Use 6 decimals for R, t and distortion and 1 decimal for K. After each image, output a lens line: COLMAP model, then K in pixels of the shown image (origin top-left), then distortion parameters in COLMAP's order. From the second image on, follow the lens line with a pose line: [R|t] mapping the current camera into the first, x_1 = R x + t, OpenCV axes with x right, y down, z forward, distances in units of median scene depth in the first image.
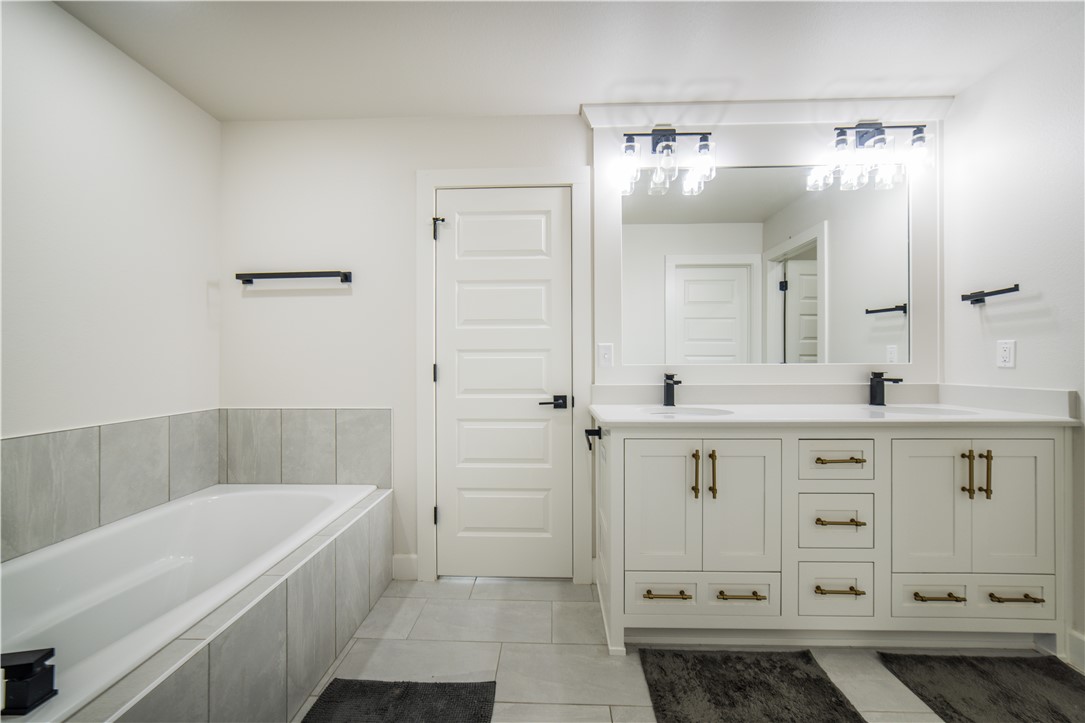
lens RADIAL K [[378.4, 0, 567.6], [0, 378.4, 360.6], [0, 0, 1]] dist [-0.015319, 0.005220]
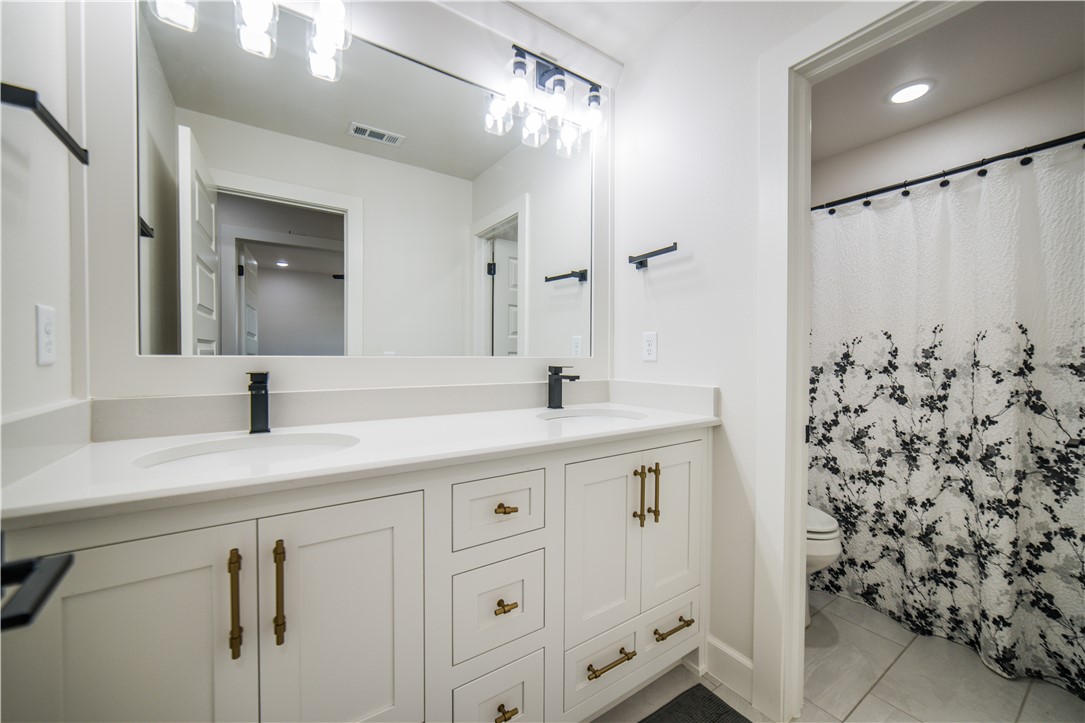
lens RADIAL K [[384.9, 0, 523.9], [0, 384.9, 360.3], [0, 0, 1]] dist [-0.017049, 0.005842]
pose [[0.832852, -0.005692, 0.553466, 0.377206], [-0.004623, 0.999841, 0.017239, 0.000194], [-0.553476, -0.016916, 0.832693, 0.420719]]
